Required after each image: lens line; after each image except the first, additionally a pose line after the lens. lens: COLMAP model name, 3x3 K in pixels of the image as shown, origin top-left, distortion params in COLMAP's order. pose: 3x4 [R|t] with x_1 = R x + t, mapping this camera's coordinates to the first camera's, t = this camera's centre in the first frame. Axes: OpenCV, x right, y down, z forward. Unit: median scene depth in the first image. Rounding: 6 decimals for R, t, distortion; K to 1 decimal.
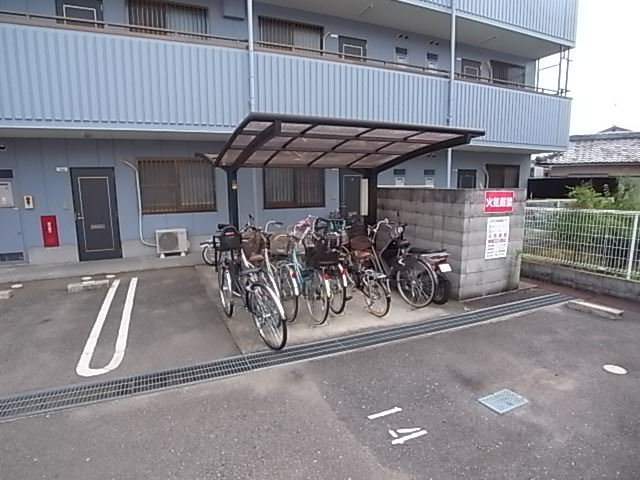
lens RADIAL K [[362.2, 0, 320.0], [0, 362.2, 240.0], [0, 0, 1]] dist [-0.055807, 0.000226]
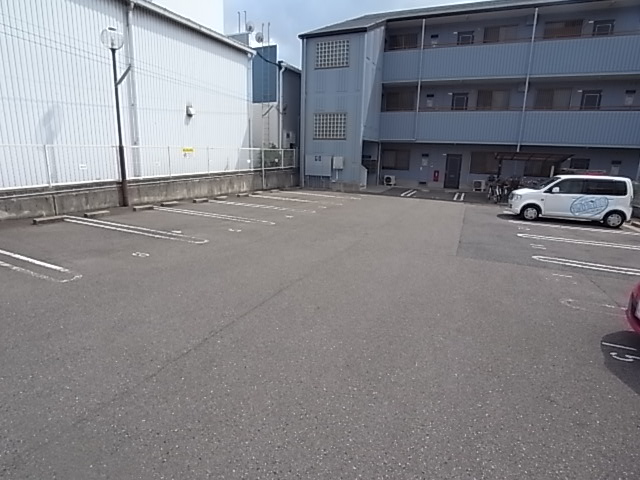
lens RADIAL K [[362.2, 0, 320.0], [0, 362.2, 240.0], [0, 0, 1]] dist [-0.055807, 0.000226]
pose [[0.671997, 0.199449, -0.713190, 0.755526], [-0.142587, 0.979877, 0.139679, 0.204594], [0.726697, 0.007828, 0.686913, -1.636445]]
